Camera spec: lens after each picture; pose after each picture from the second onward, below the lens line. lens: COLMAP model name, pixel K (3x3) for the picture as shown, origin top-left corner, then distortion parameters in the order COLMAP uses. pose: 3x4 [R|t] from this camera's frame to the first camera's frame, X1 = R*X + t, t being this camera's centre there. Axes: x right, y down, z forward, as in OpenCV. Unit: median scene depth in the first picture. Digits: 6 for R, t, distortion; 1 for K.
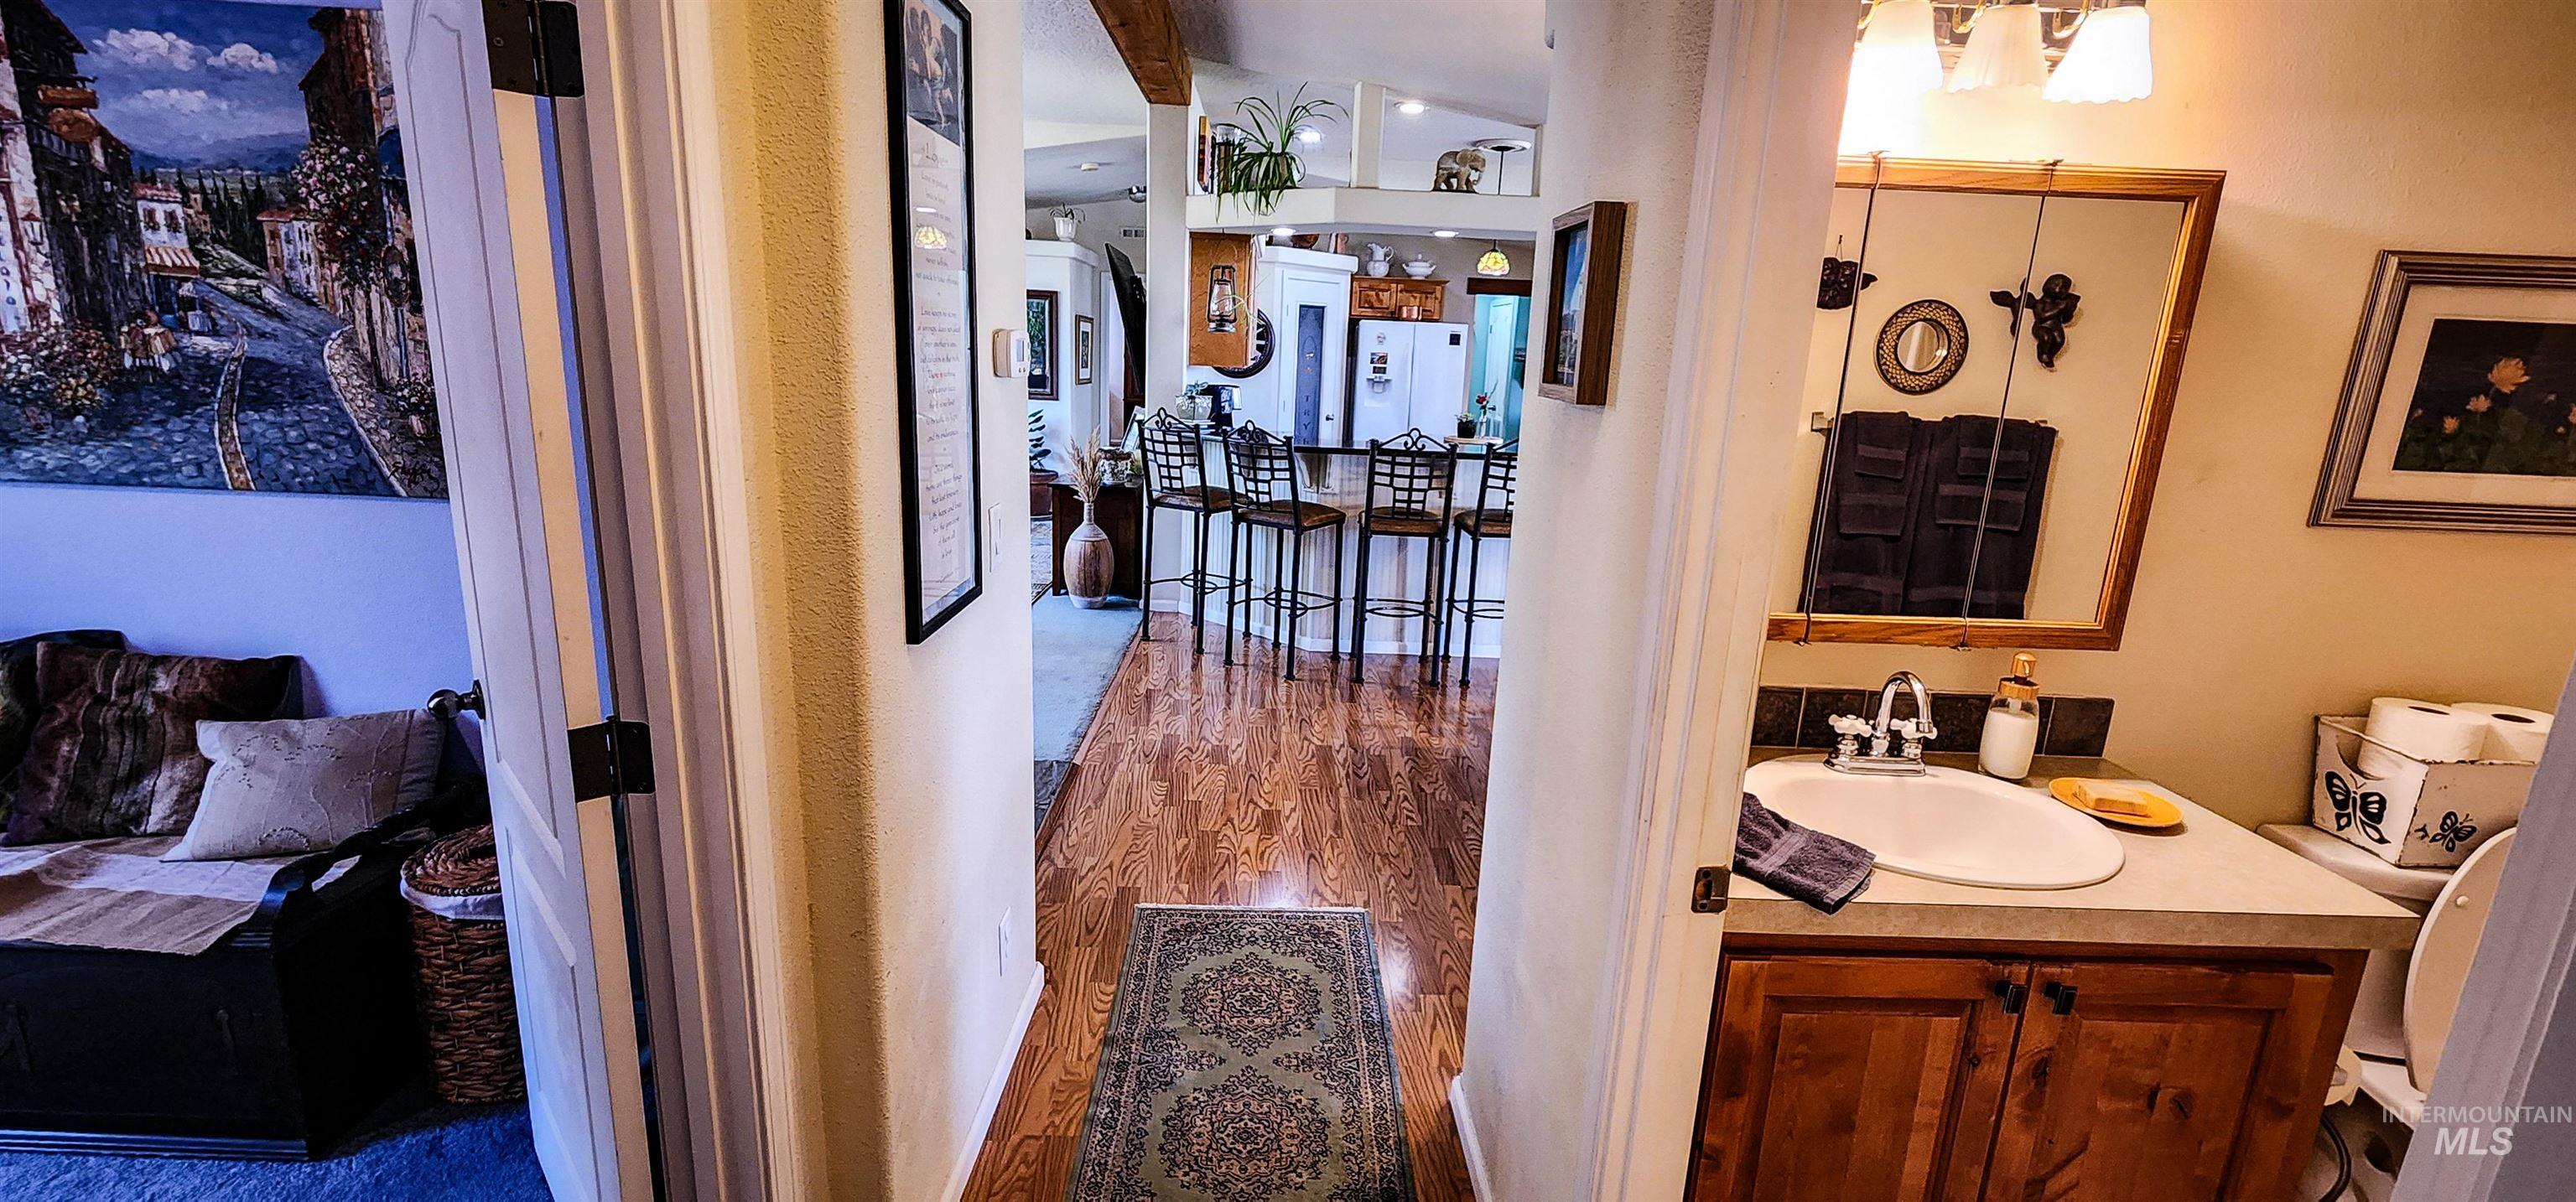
lens RADIAL K [[1063.2, 0, 1285.3], [0, 1063.2, 592.1], [0, 0, 1]] dist [-0.000361, -0.000019]
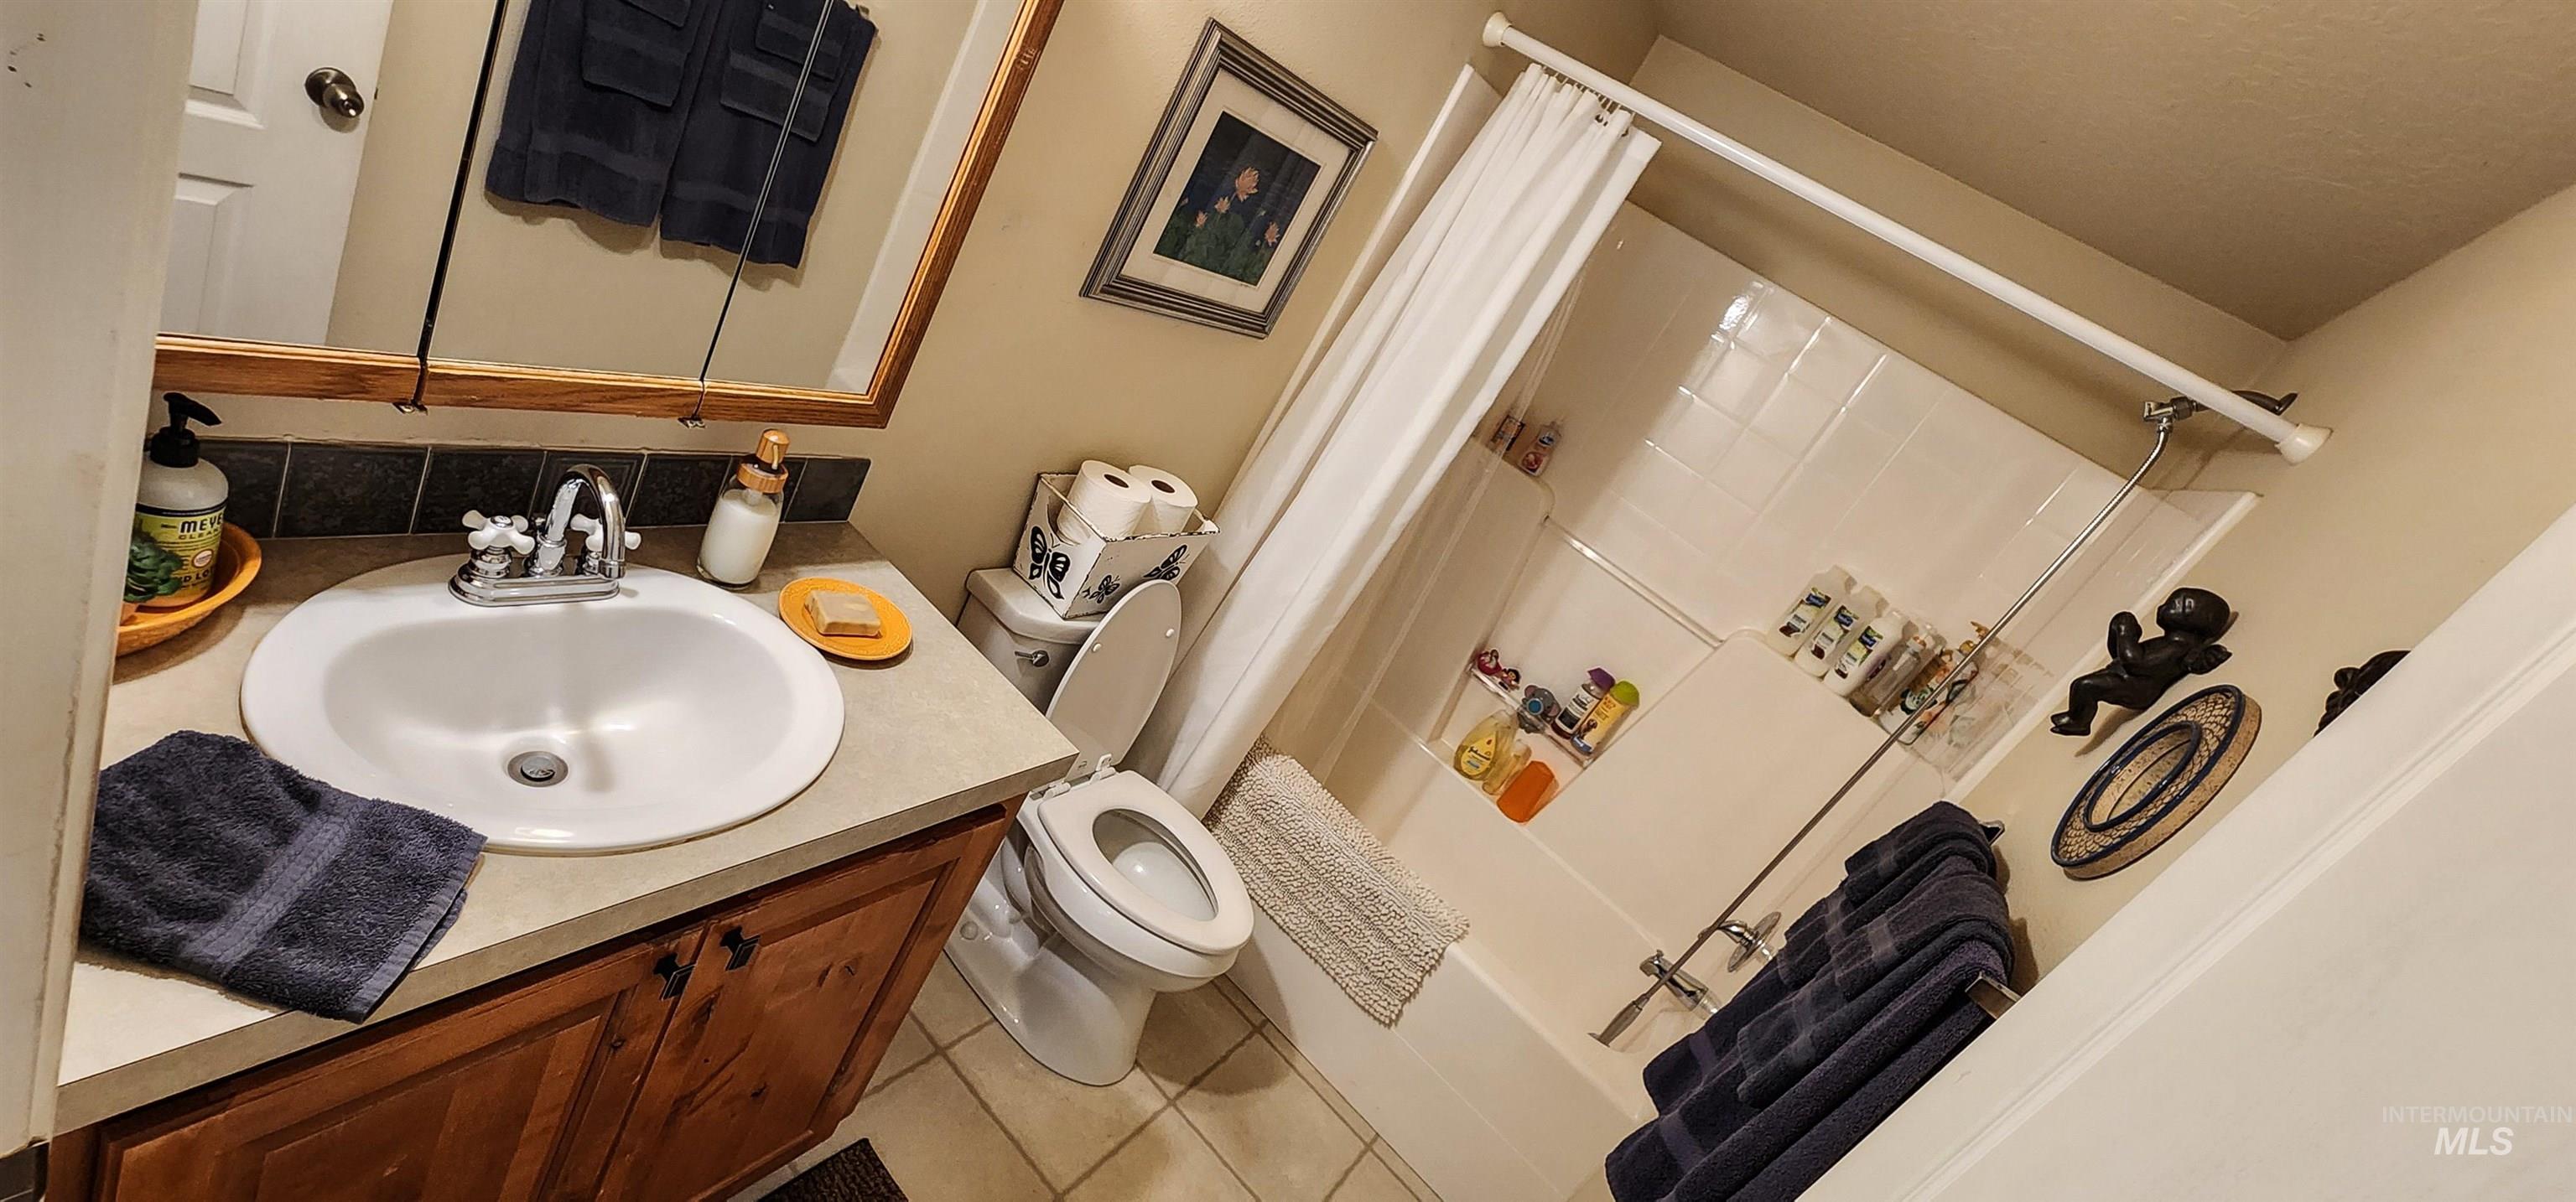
lens RADIAL K [[1063.2, 0, 1285.3], [0, 1063.2, 592.1], [0, 0, 1]] dist [-0.000361, -0.000019]
pose [[0.519154, -0.109138, 0.847684, 0.240847], [-0.293735, 0.908616, 0.296878, -0.159833], [-0.802620, -0.403120, 0.439654, 0.347631]]
